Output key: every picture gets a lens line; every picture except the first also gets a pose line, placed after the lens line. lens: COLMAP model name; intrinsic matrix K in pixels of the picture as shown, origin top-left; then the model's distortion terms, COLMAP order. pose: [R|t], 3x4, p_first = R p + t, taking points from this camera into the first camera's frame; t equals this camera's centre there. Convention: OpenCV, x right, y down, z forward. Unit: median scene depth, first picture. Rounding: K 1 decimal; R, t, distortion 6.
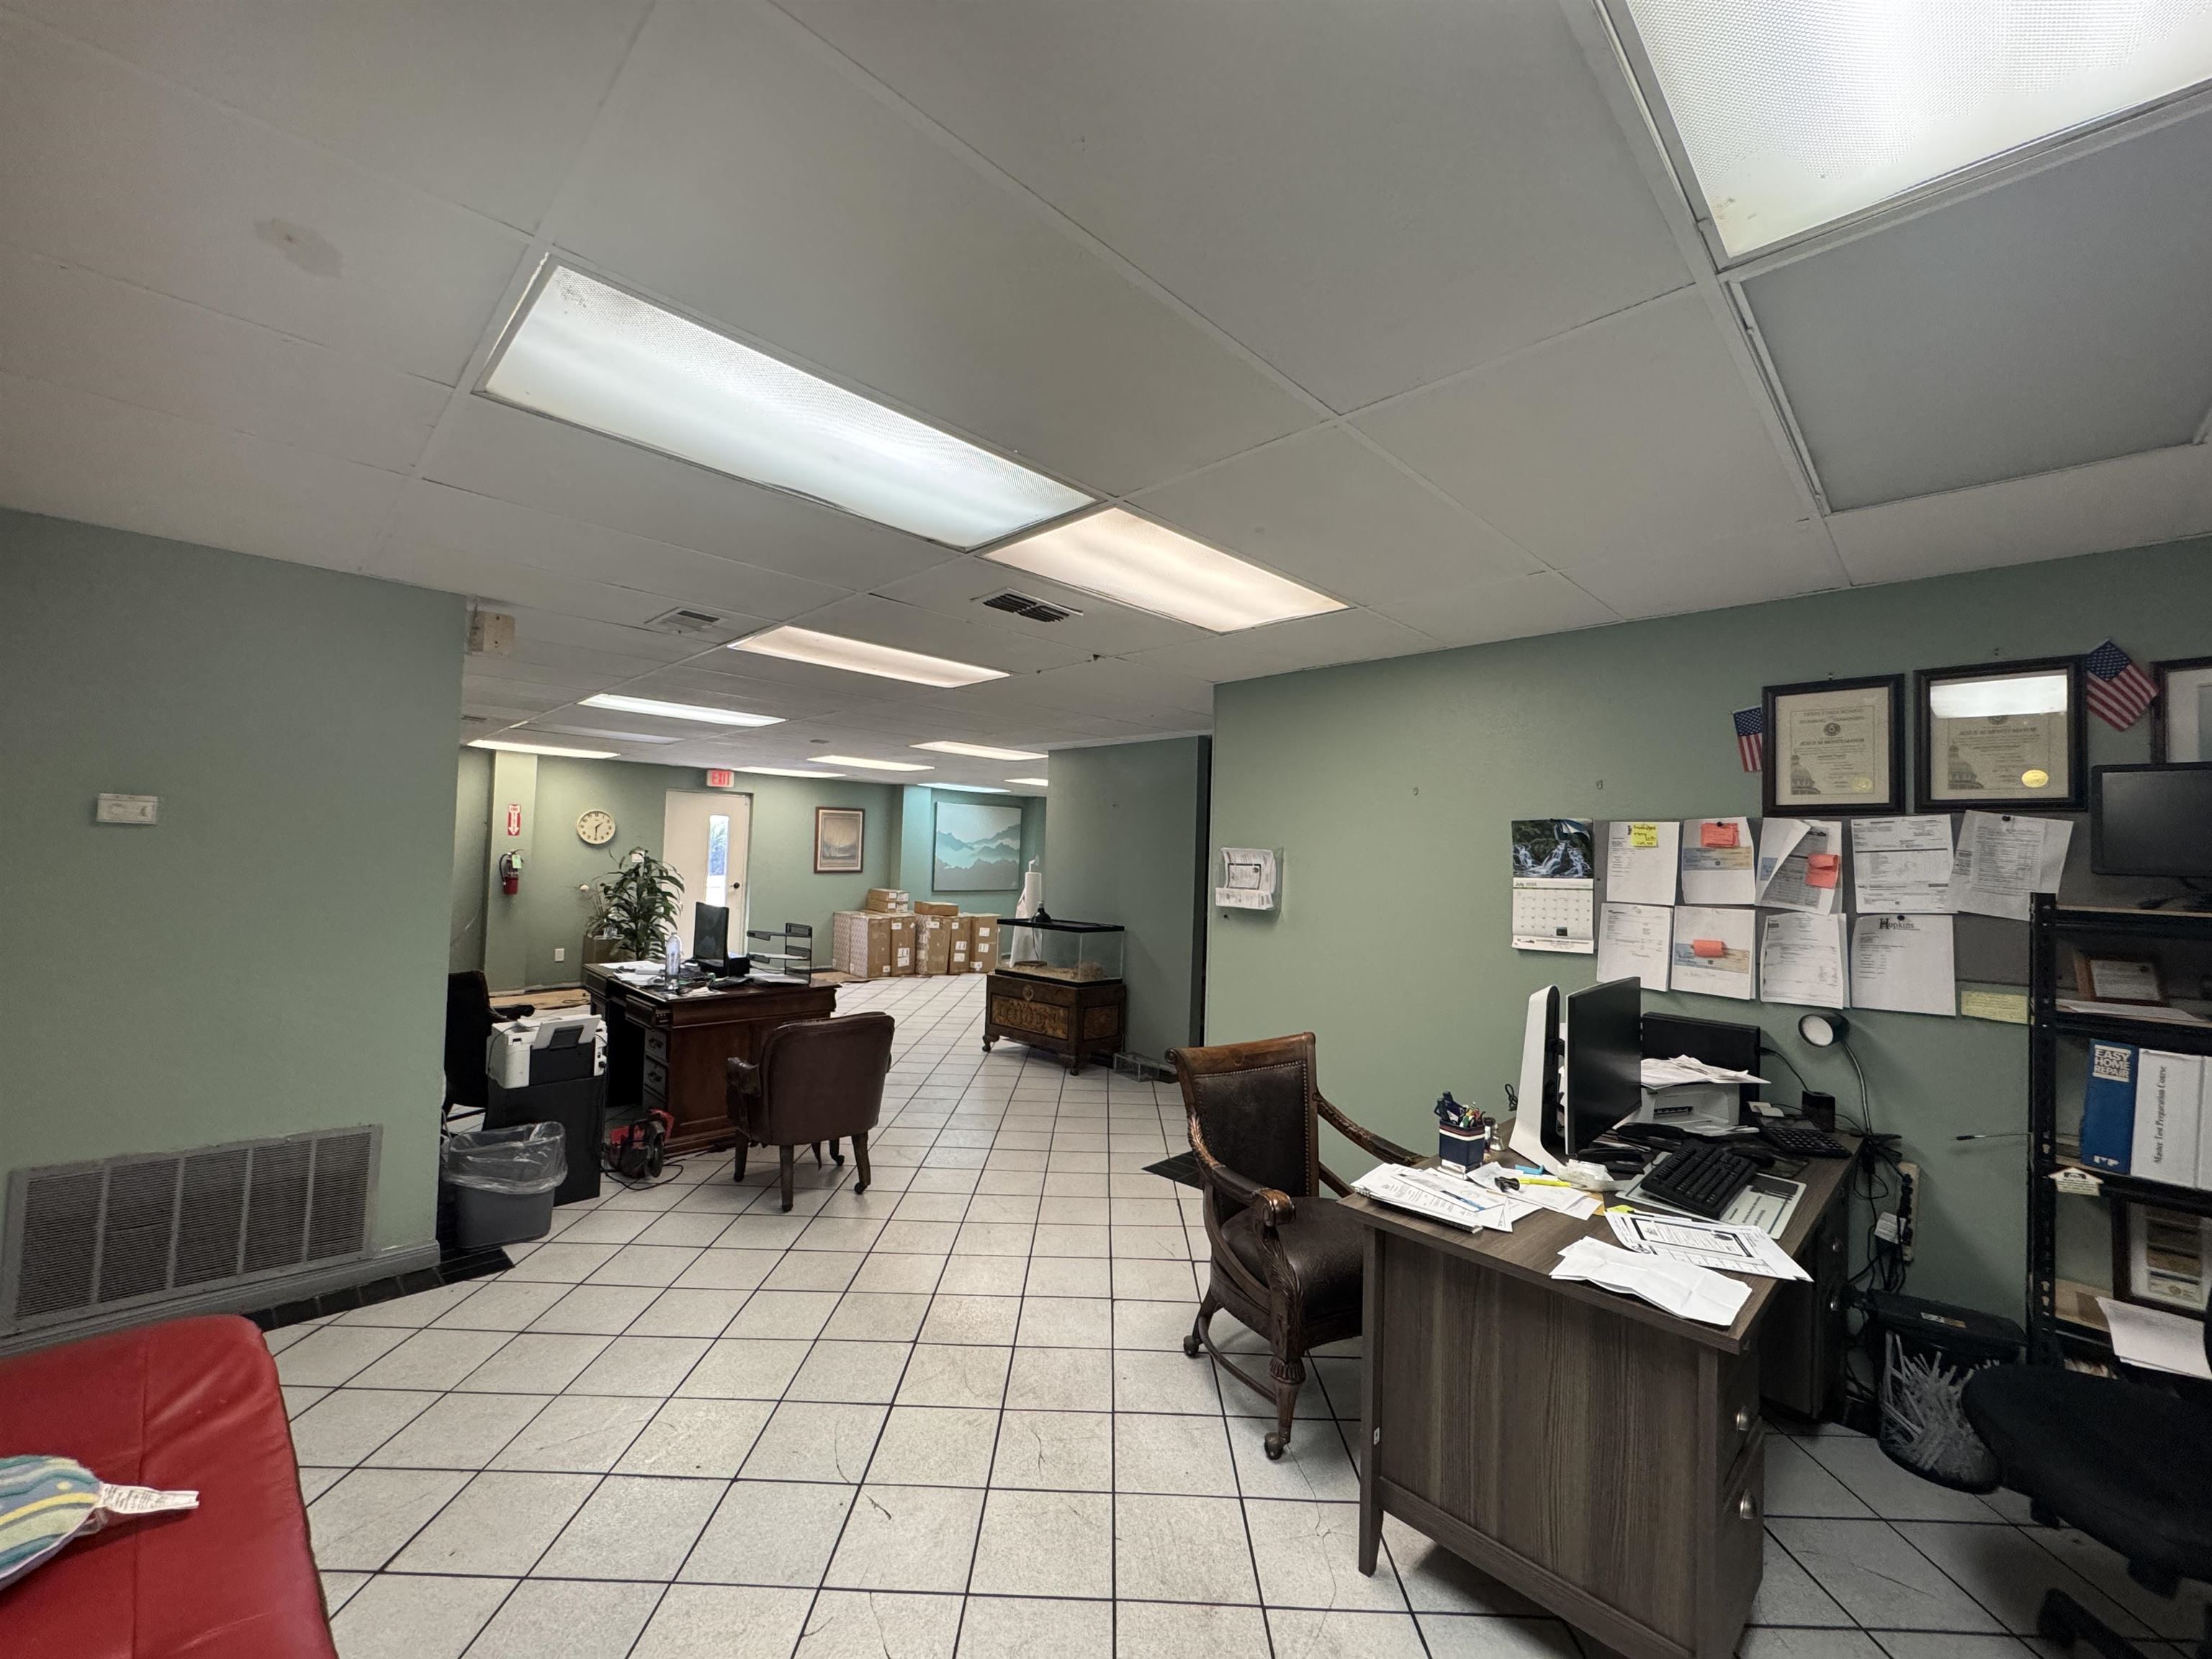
lens RADIAL K [[884.8, 0, 1104.2], [0, 884.8, 829.0], [0, 0, 1]] dist [-0.002679, 0.000954]
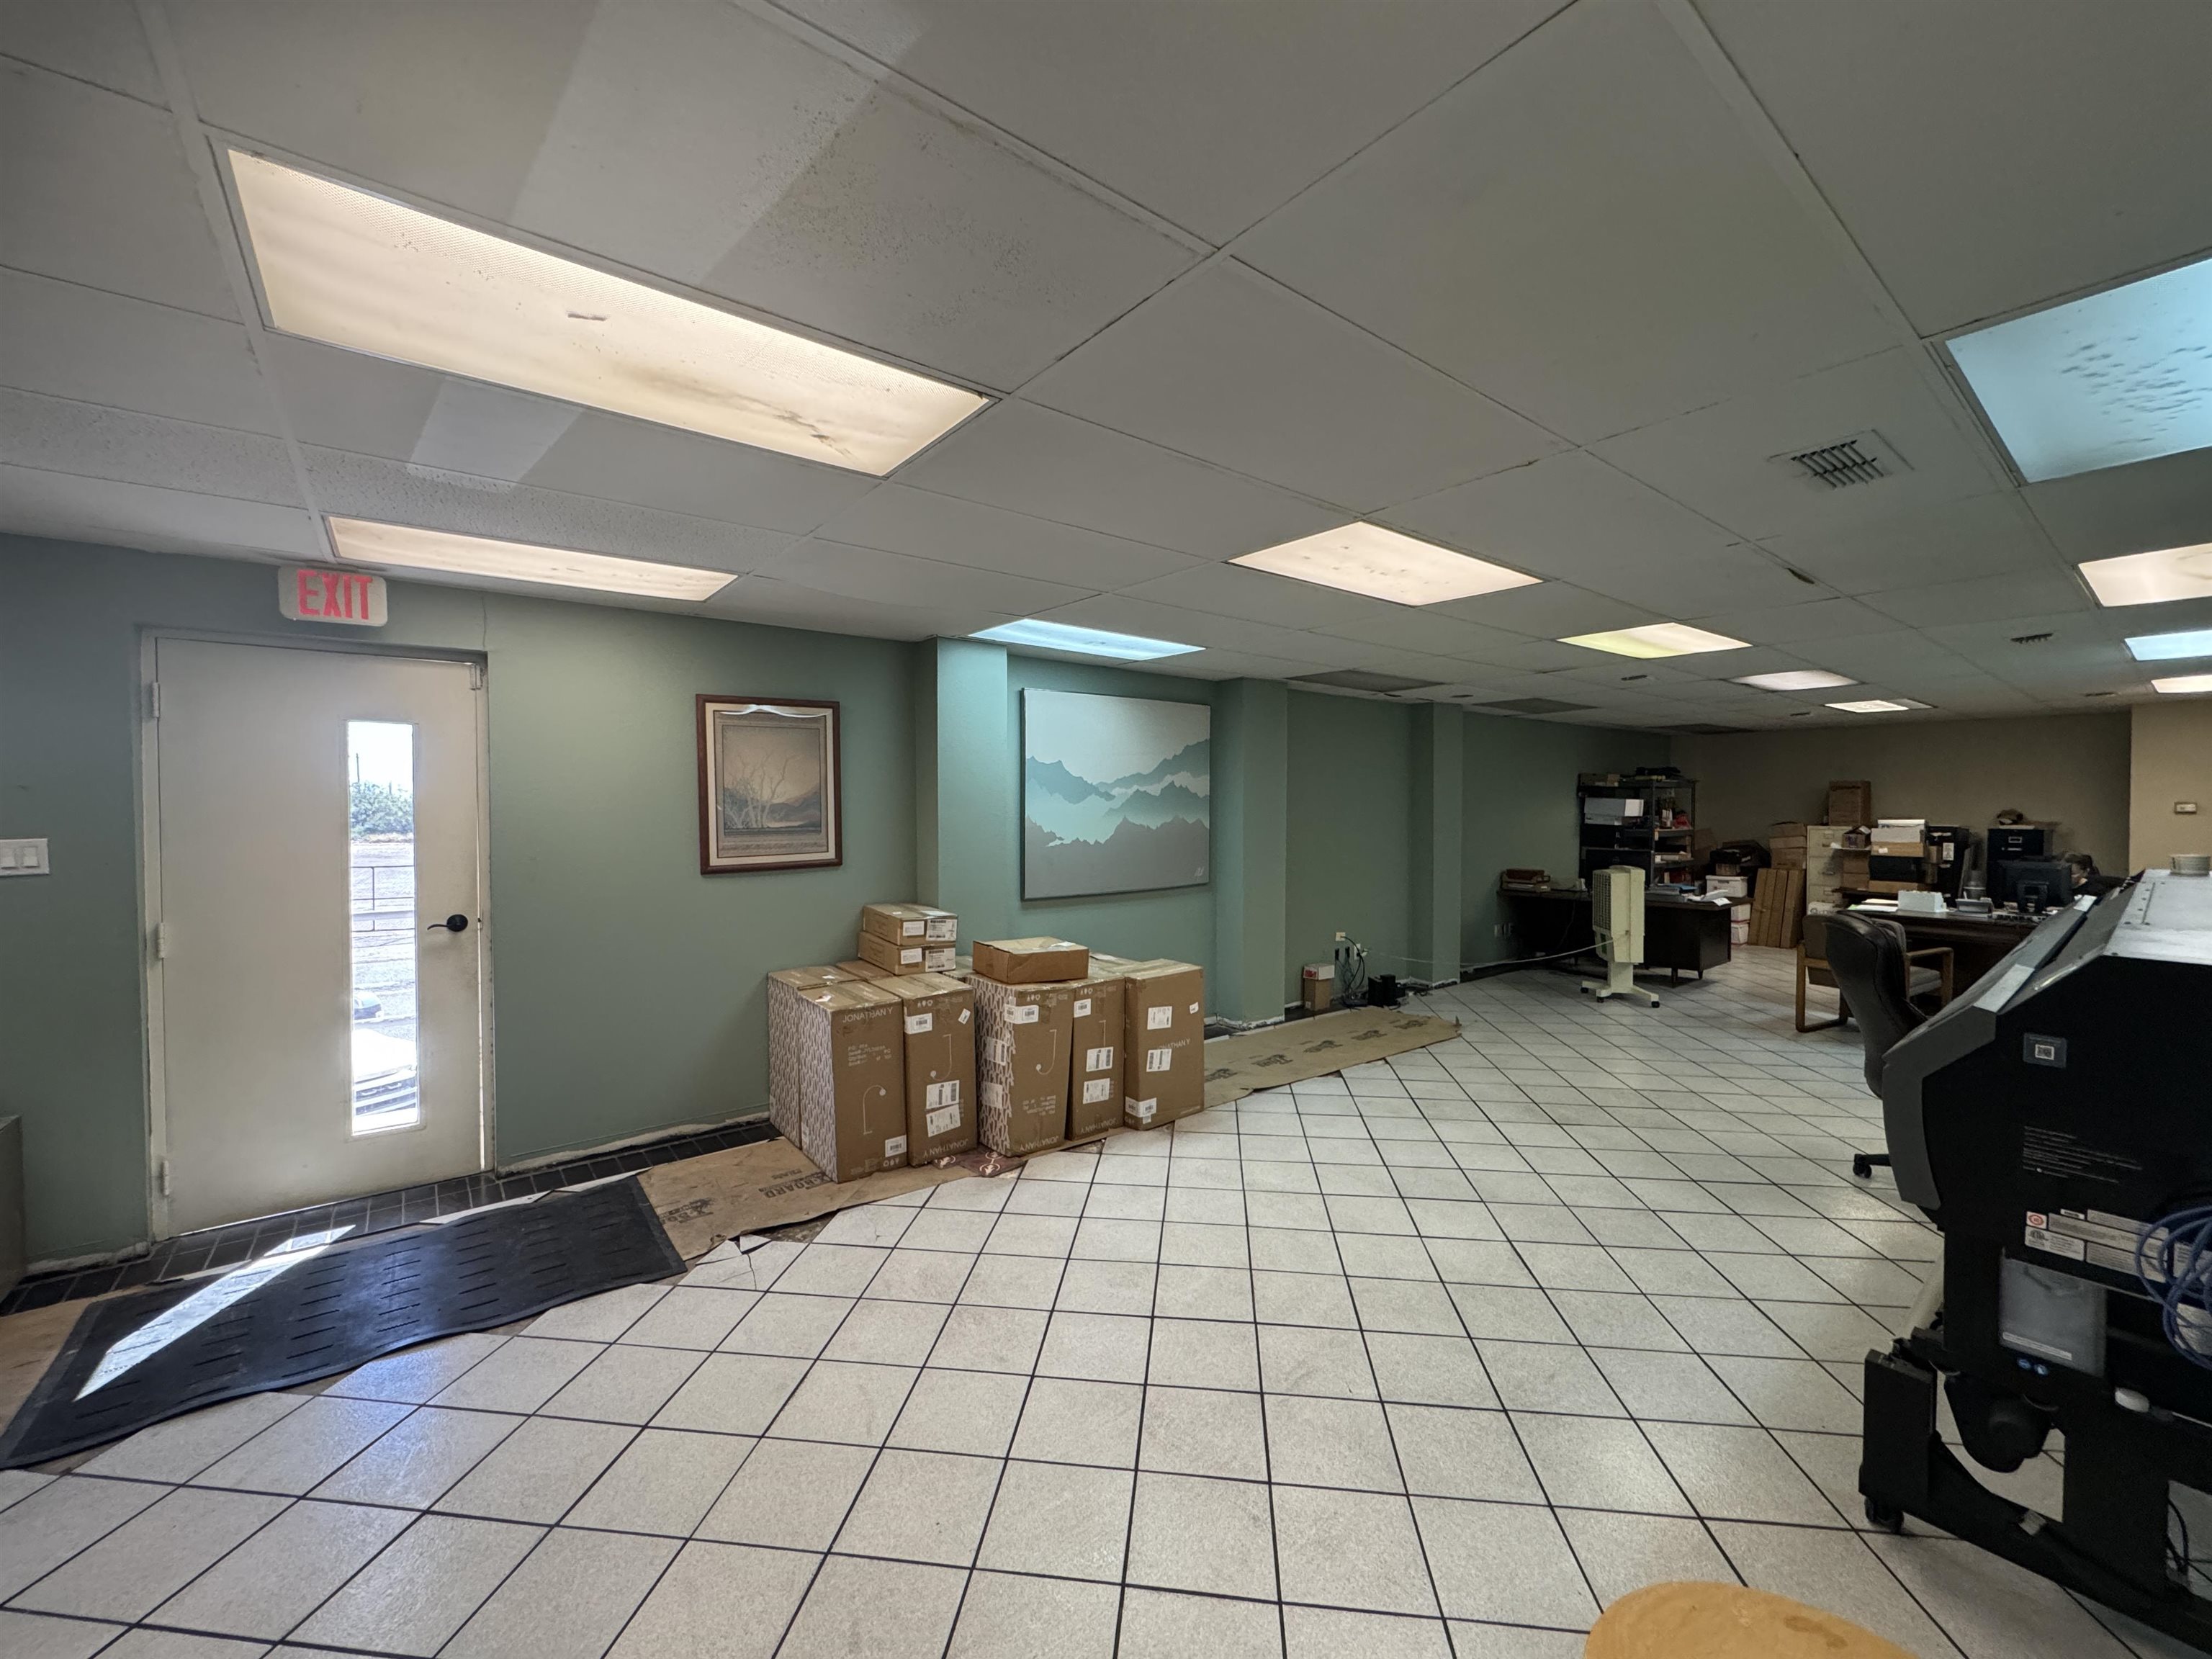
lens RADIAL K [[884.8, 0, 1104.2], [0, 884.8, 829.0], [0, 0, 1]] dist [-0.002679, 0.000954]
pose [[0.993517, -0.027120, -0.110403, -0.117400], [0.033159, 0.998031, 0.053237, 0.016442], [0.108742, -0.056553, 0.992460, 0.643350]]
